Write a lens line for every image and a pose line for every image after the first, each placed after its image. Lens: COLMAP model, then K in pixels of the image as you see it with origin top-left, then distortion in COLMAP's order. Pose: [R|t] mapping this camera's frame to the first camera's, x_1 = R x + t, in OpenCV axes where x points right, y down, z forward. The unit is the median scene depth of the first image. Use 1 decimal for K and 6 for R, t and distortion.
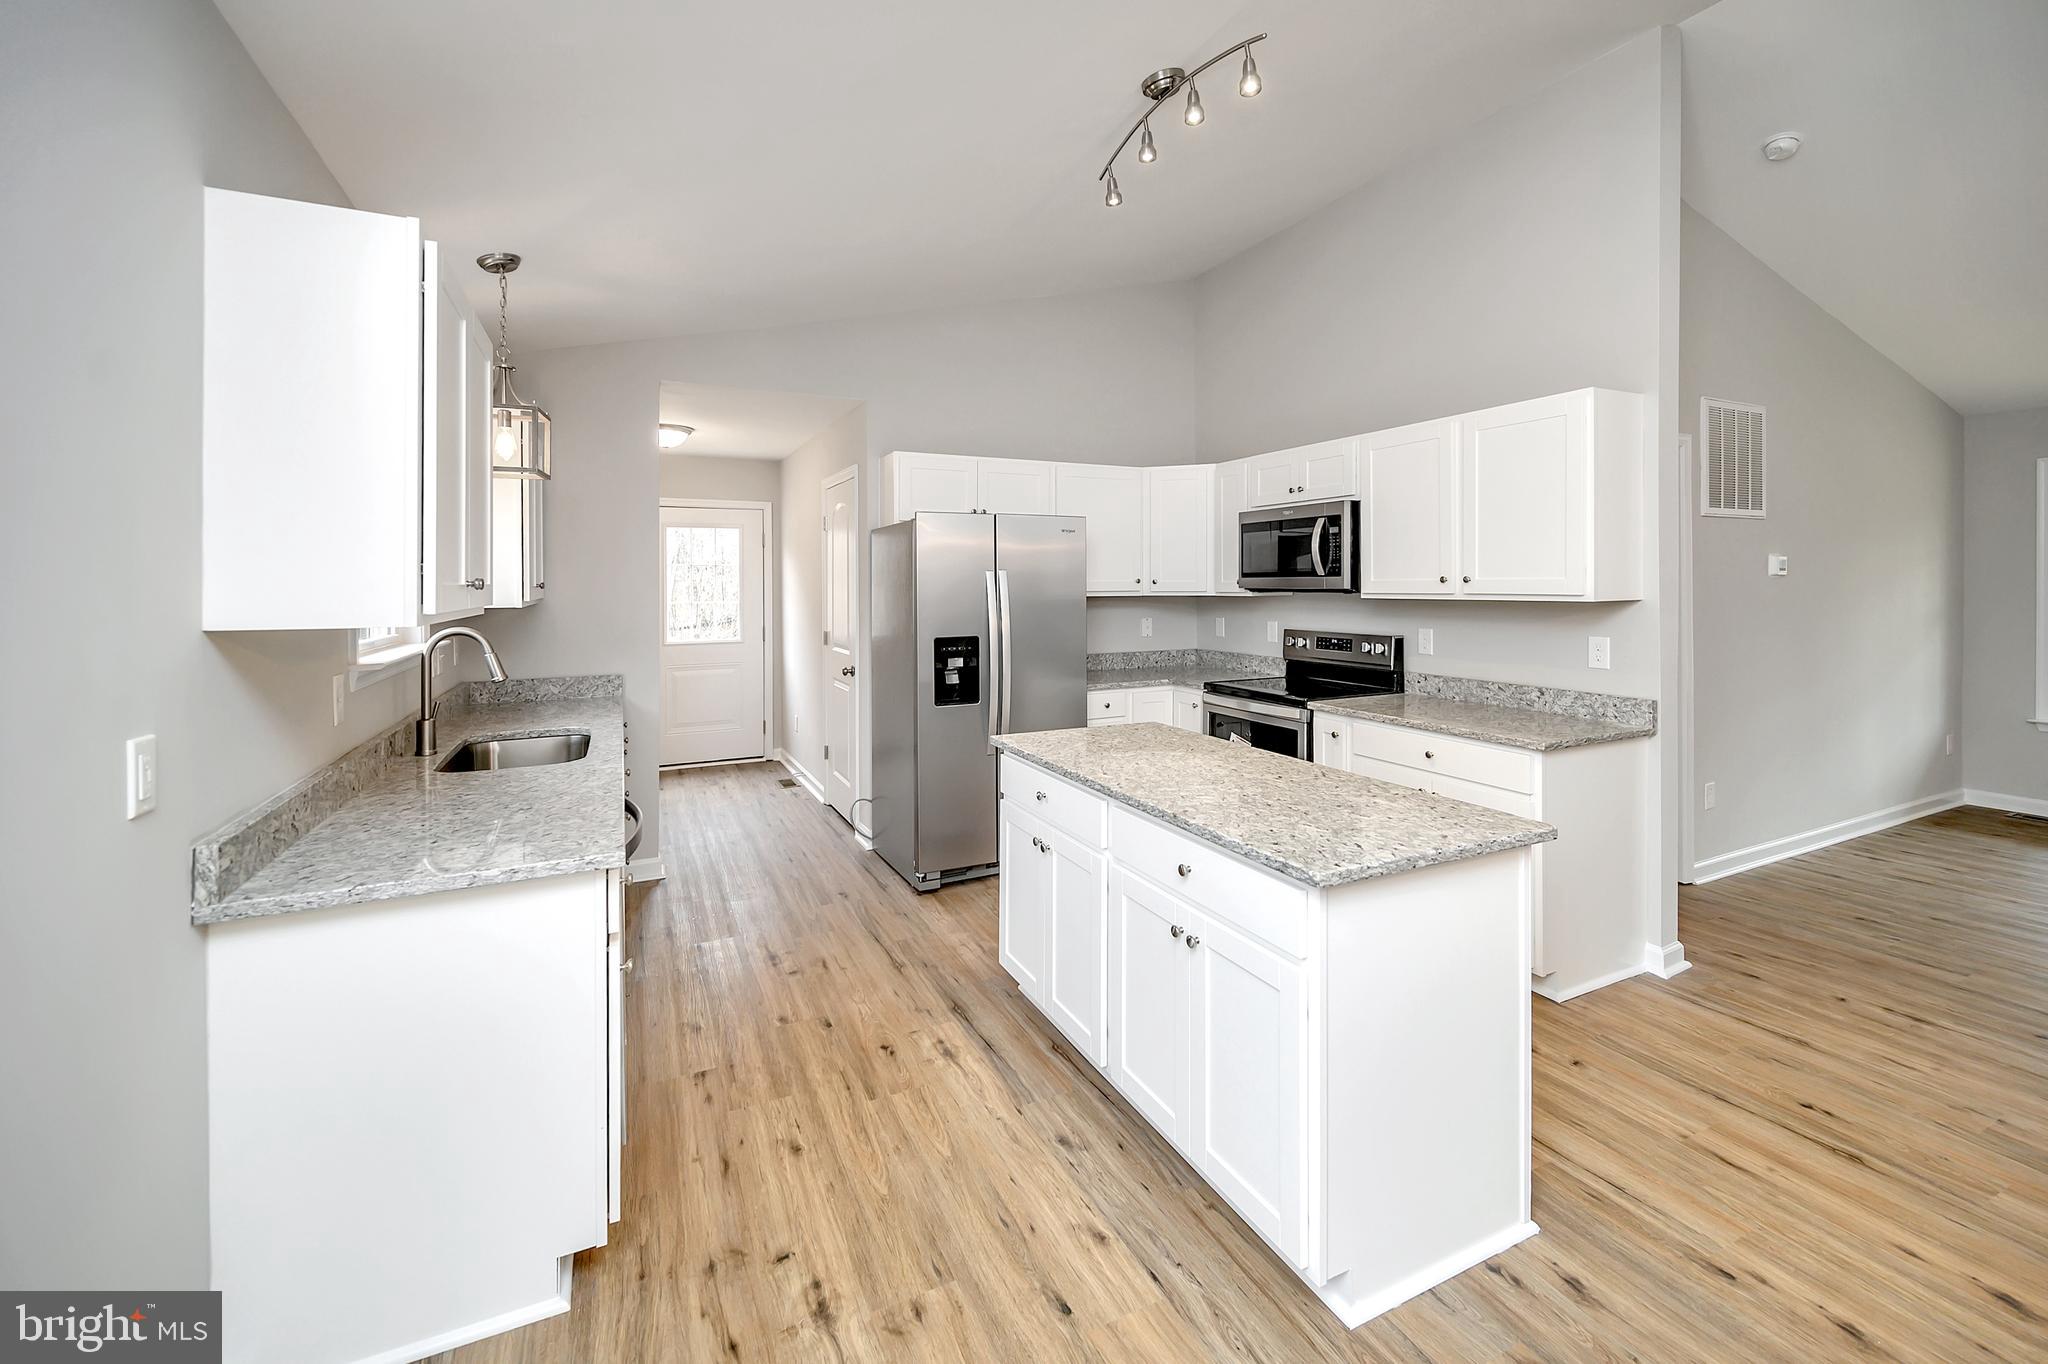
lens RADIAL K [[853.5, 0, 1036.7], [0, 853.5, 589.5], [0, 0, 1]] dist [0.001374, -0.000532]
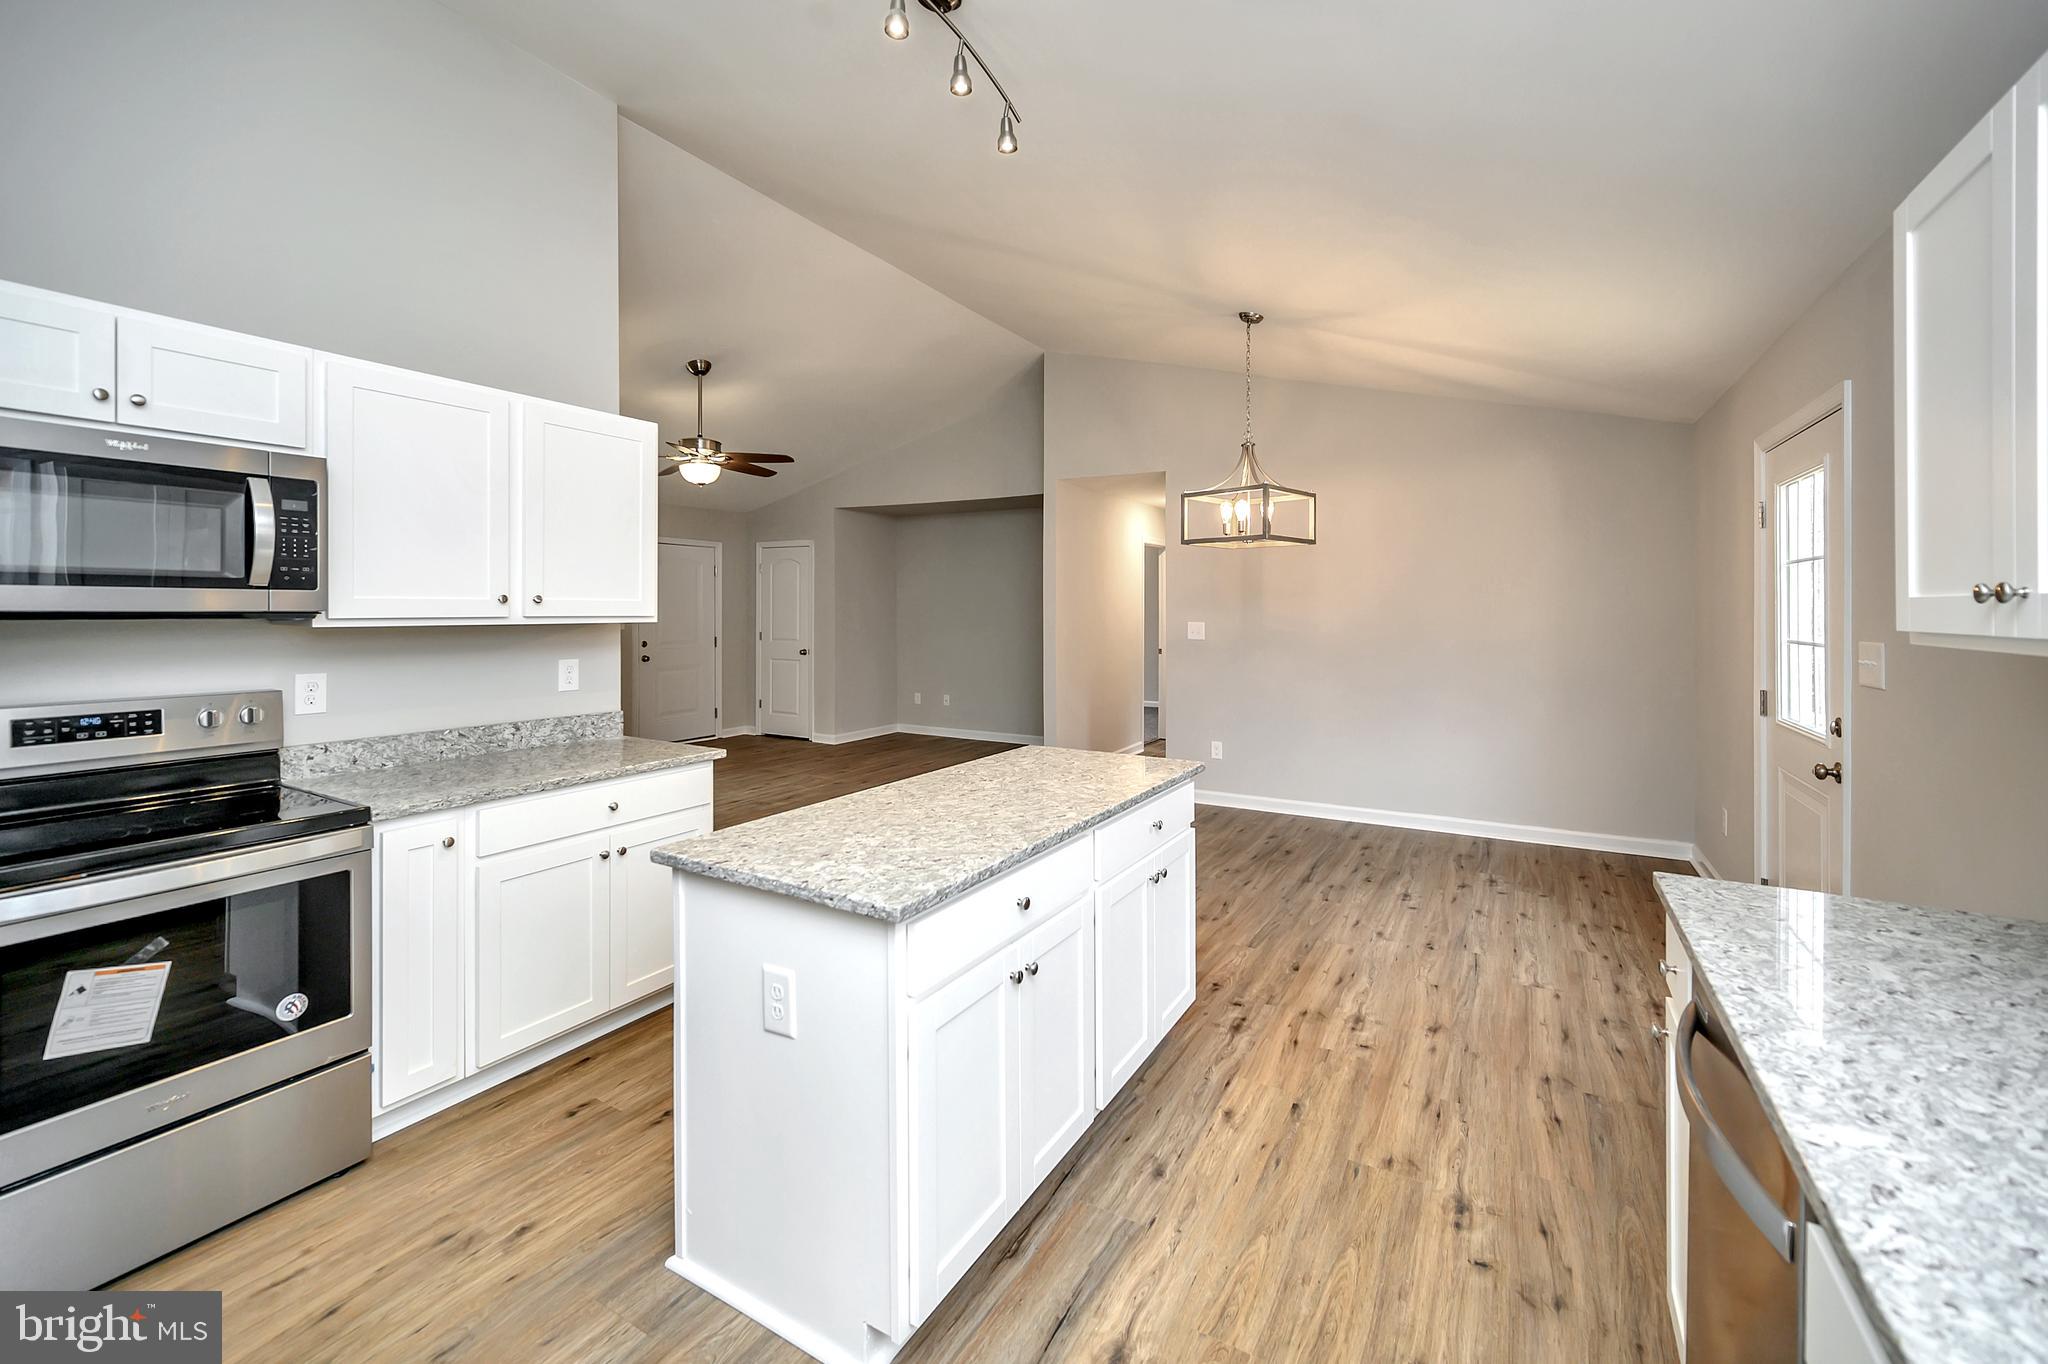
lens RADIAL K [[832.1, 0, 1039.4], [0, 832.1, 616.5], [0, 0, 1]] dist [0.000866, 0.000283]
pose [[-0.562951, -0.003993, 0.826481, -0.454289], [0.005680, 0.999946, 0.008700, 0.000689], [-0.826471, 0.009592, -0.562898, 1.103793]]
